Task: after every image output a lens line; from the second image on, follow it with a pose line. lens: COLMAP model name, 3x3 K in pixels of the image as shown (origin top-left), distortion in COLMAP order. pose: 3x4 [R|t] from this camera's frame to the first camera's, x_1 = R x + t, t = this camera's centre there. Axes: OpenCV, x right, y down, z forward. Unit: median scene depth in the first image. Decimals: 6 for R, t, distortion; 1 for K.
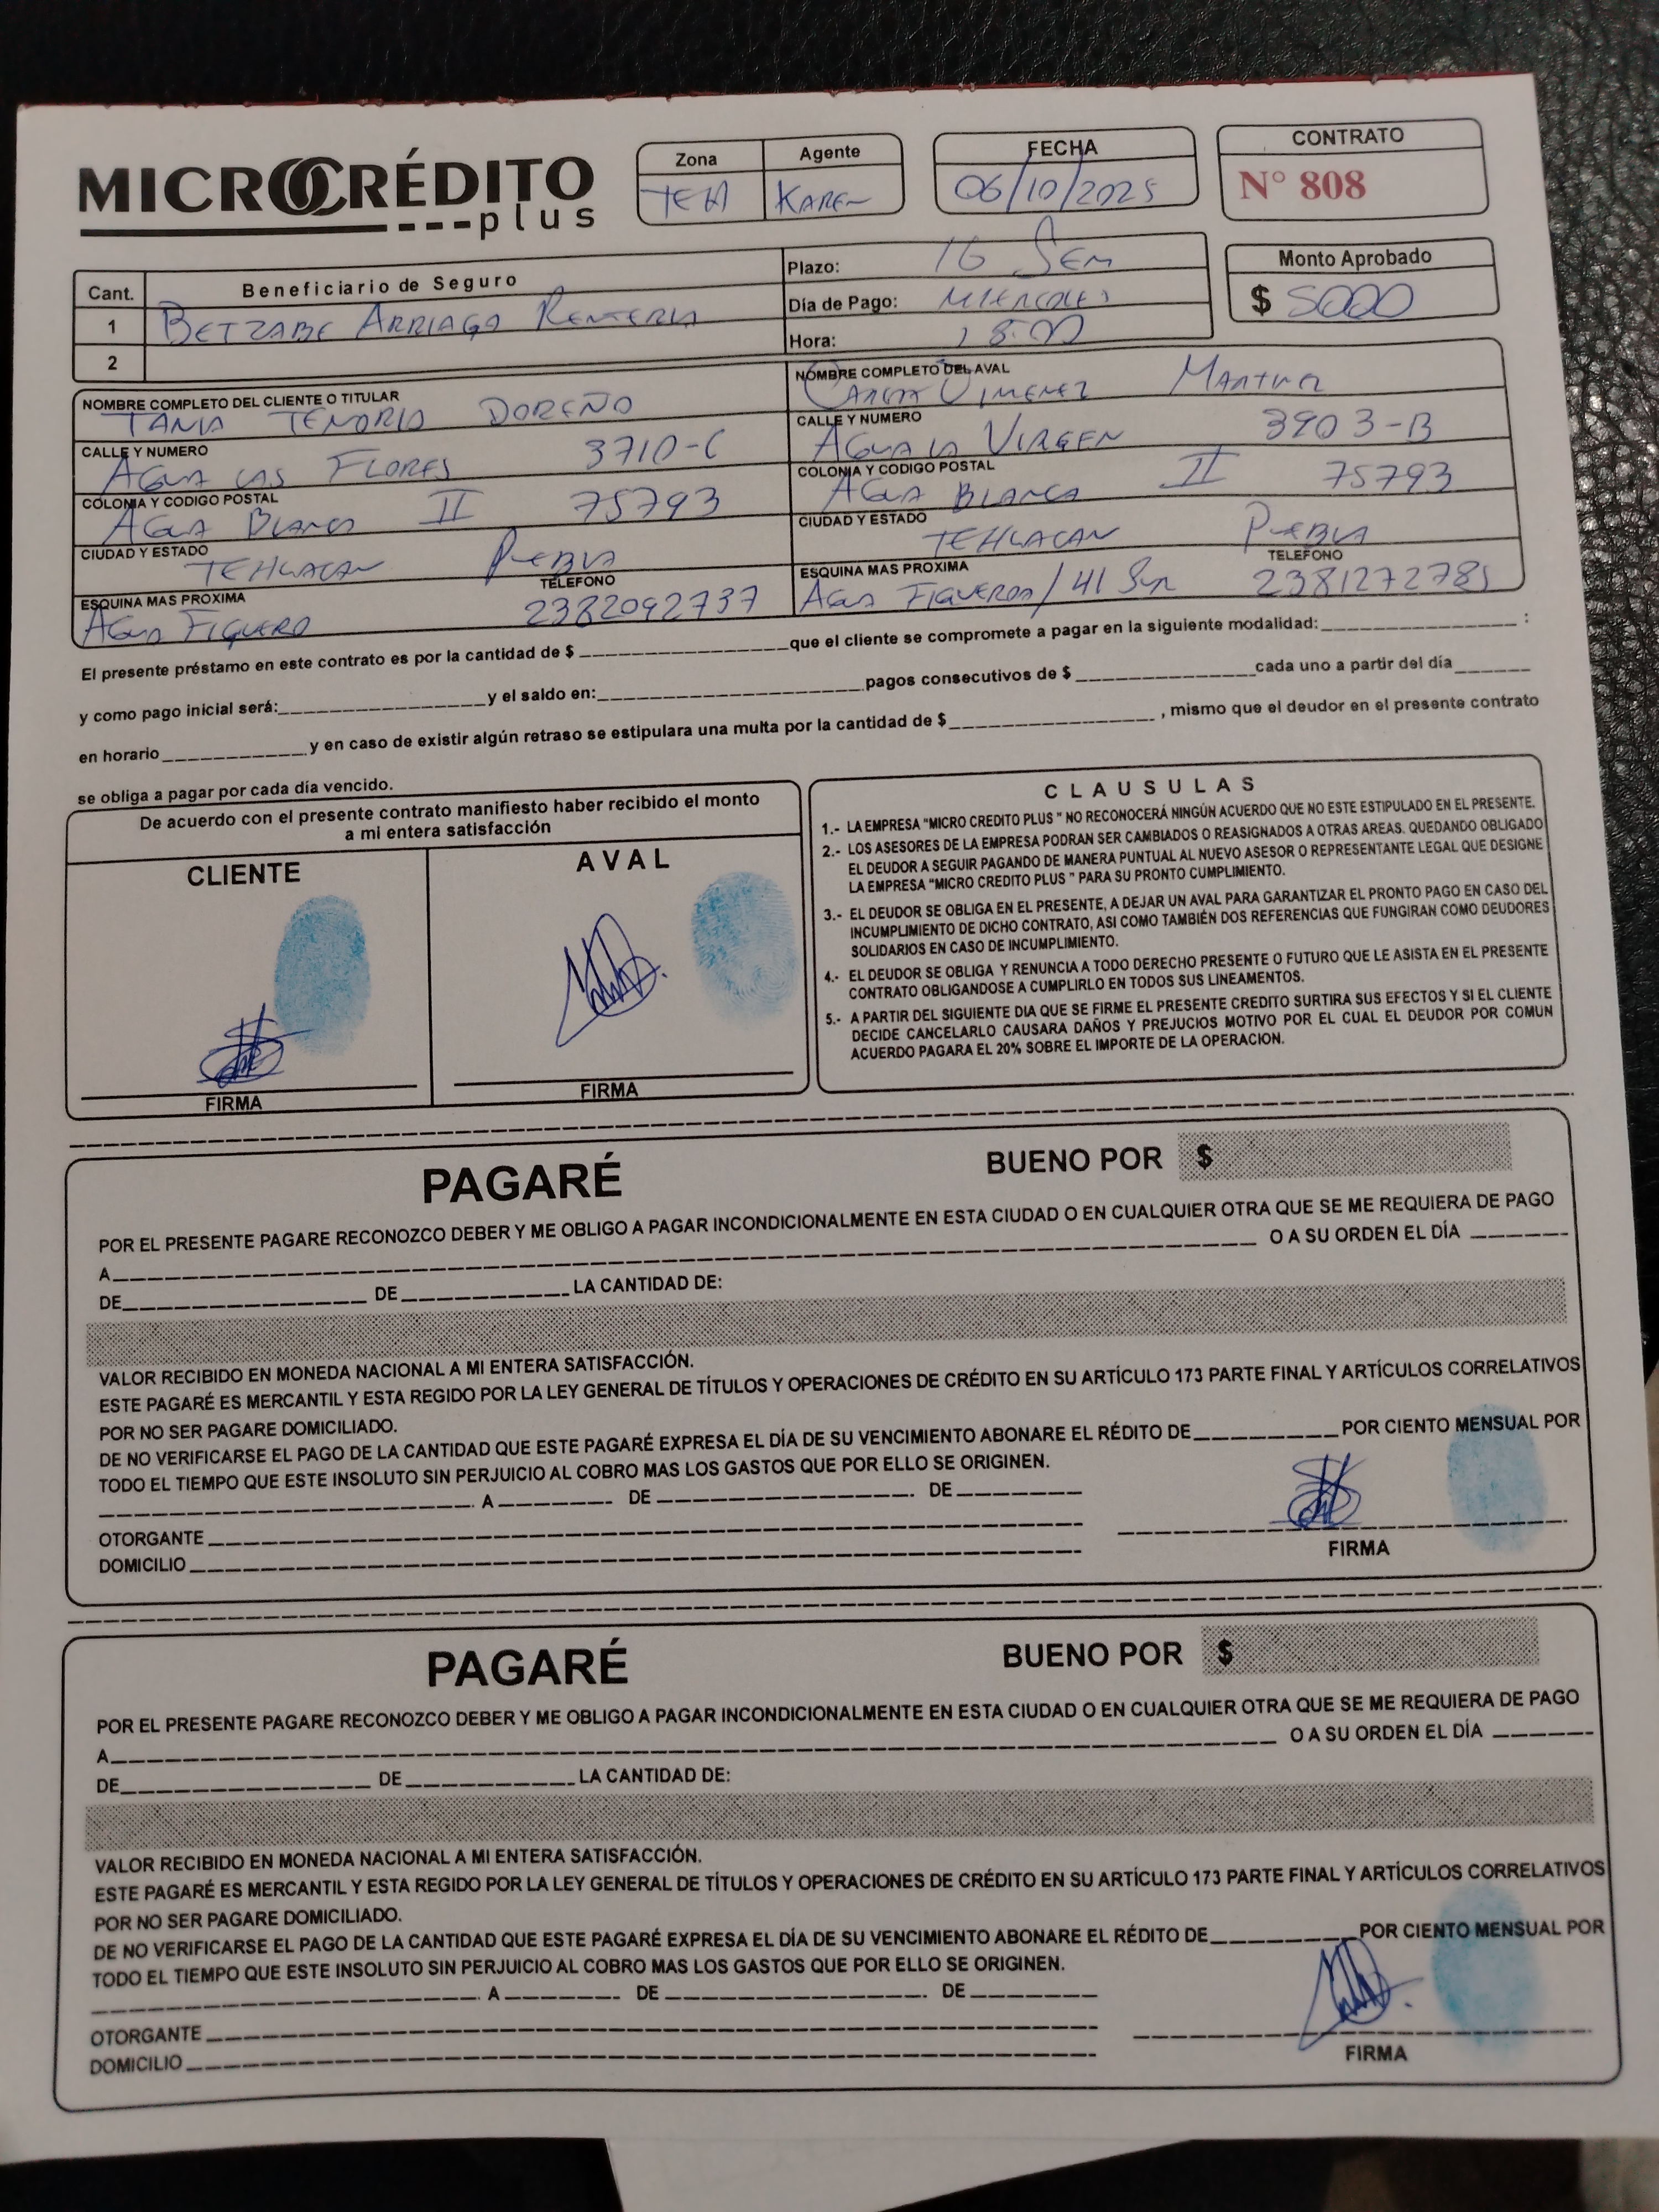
lens RADIAL K [[1571.6, 0, 853.3], [0, 1571.6, 1097.4], [0, 0, 1]] dist [-0.001876, -0.030696]
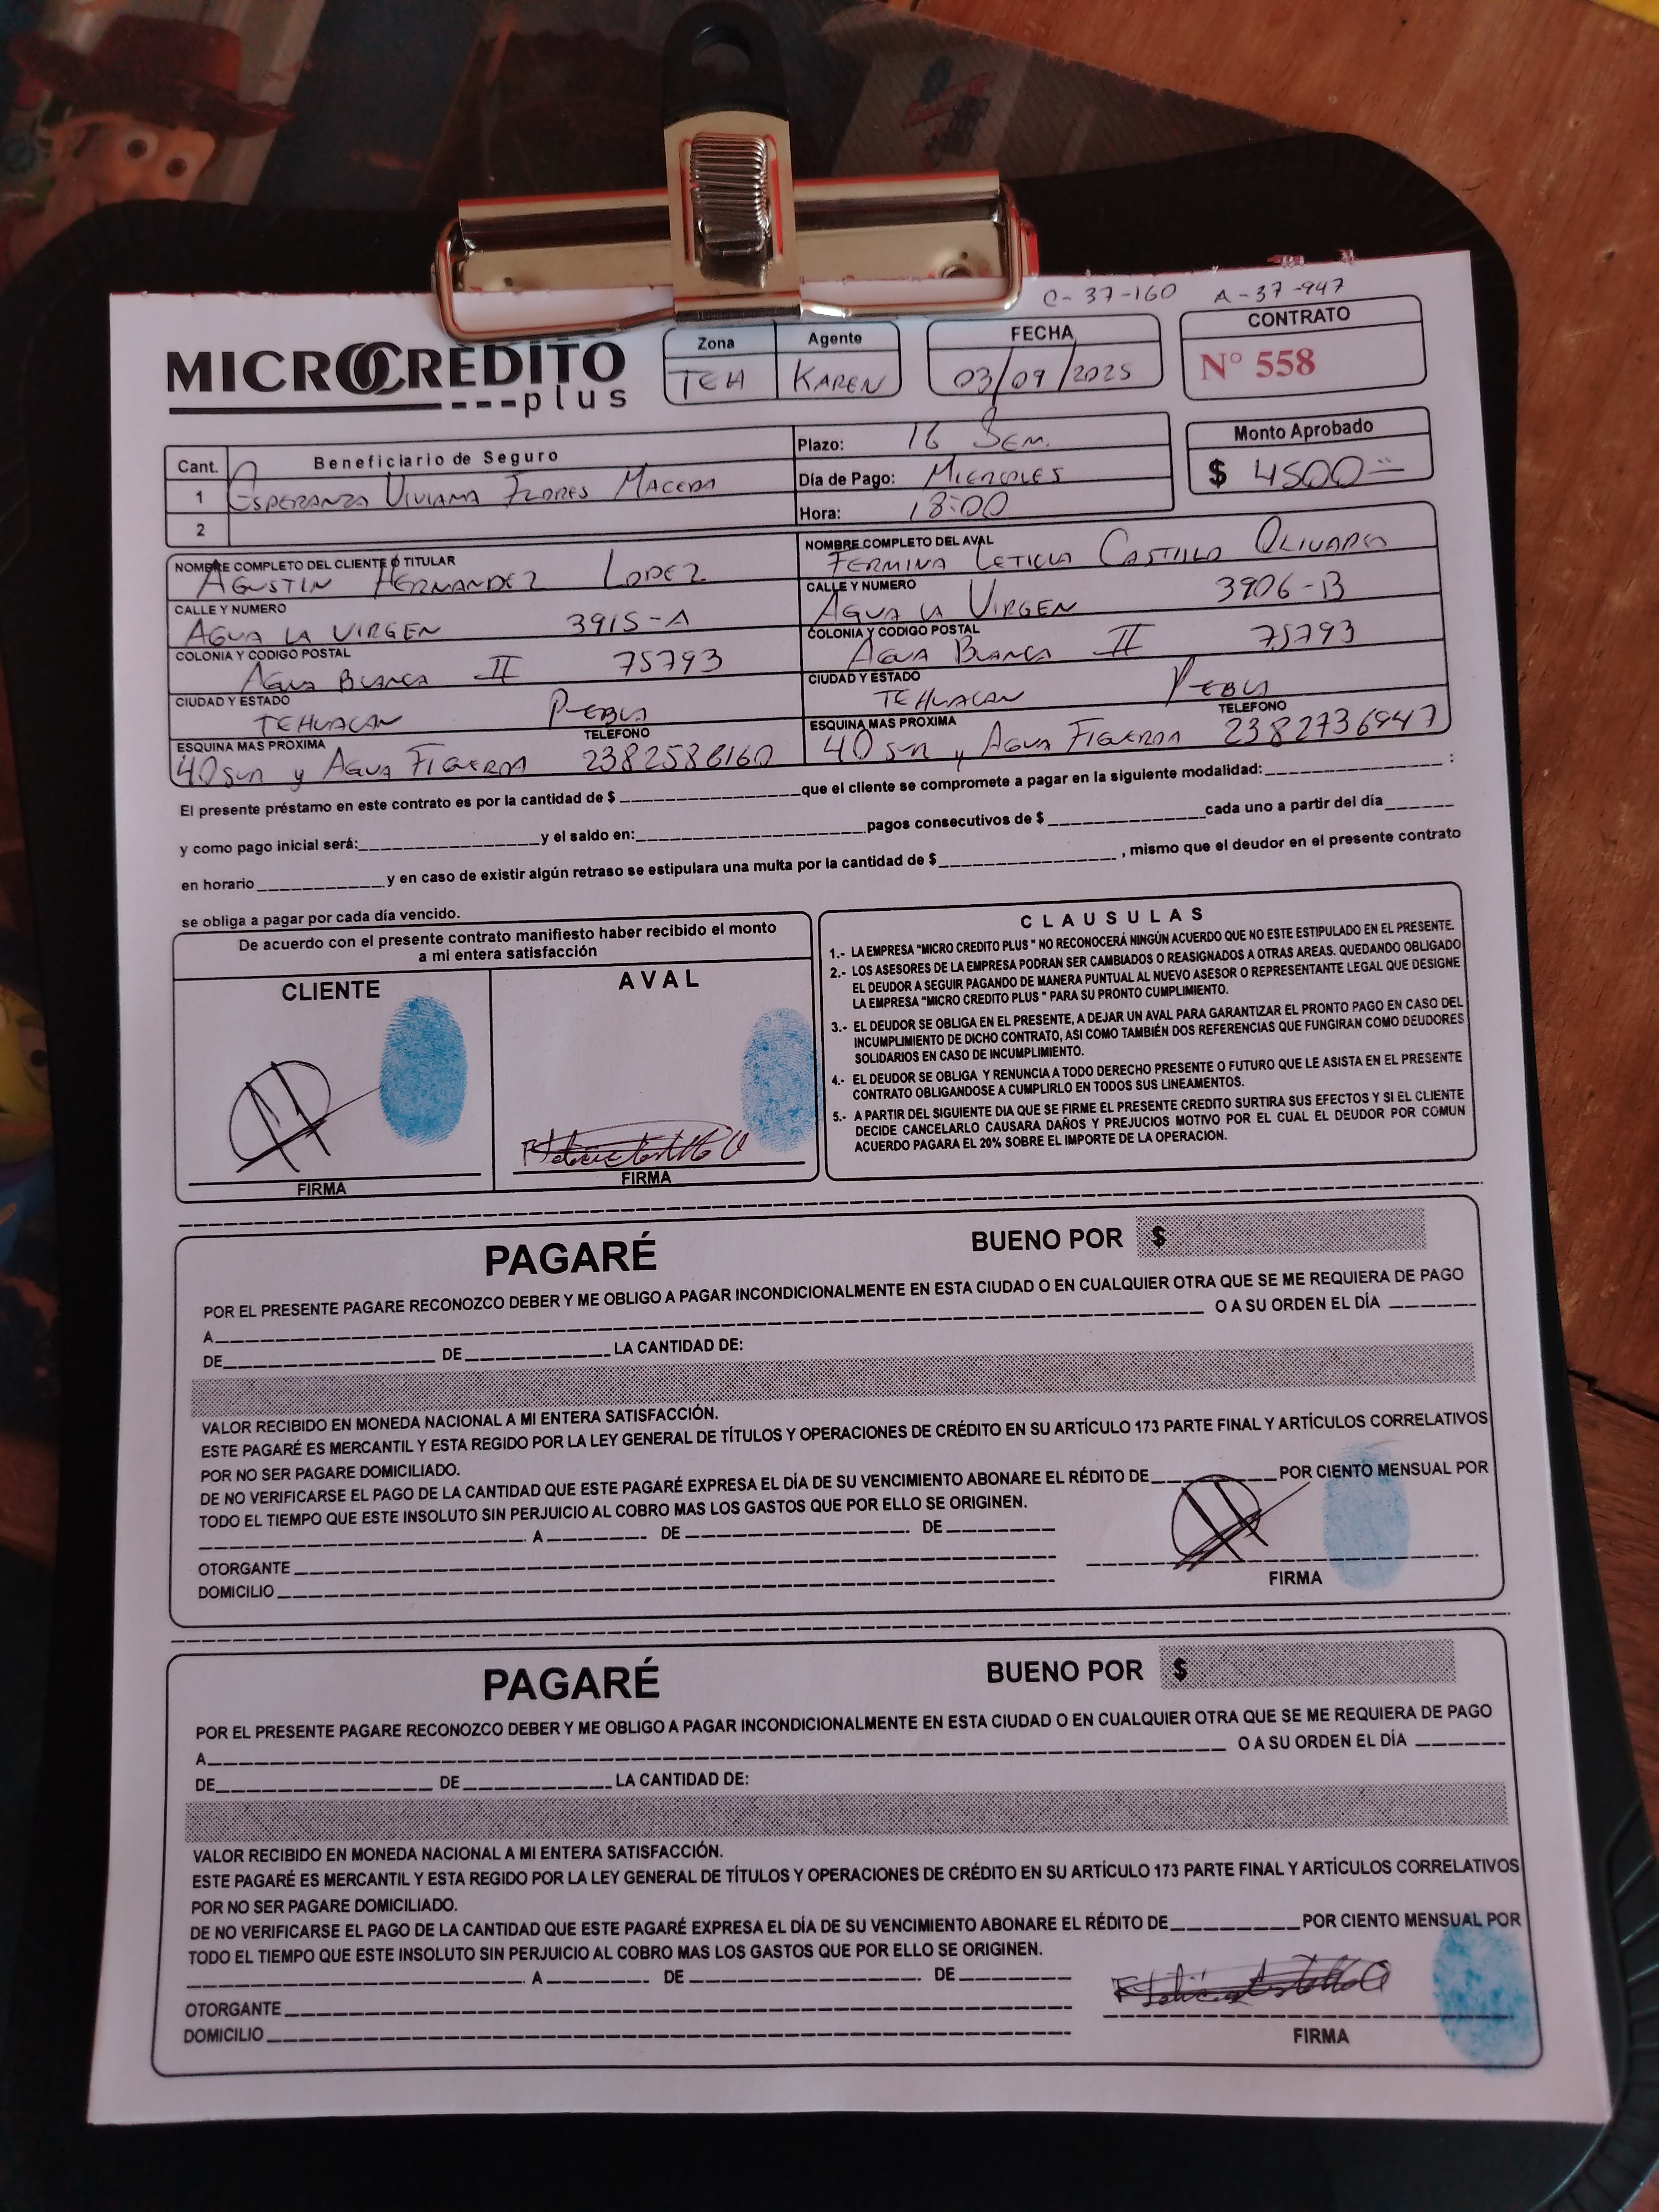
lens RADIAL K [[1546.6, 0, 829.5], [0, 1546.6, 1106.0], [0, 0, 1]] dist [0.012639, -0.075531]
pose [[0.999883, 0.000507, -0.015297, -0.002503], [-0.001147, 0.999124, -0.041832, -0.010078], [0.015263, 0.041844, 0.999008, -0.140530]]
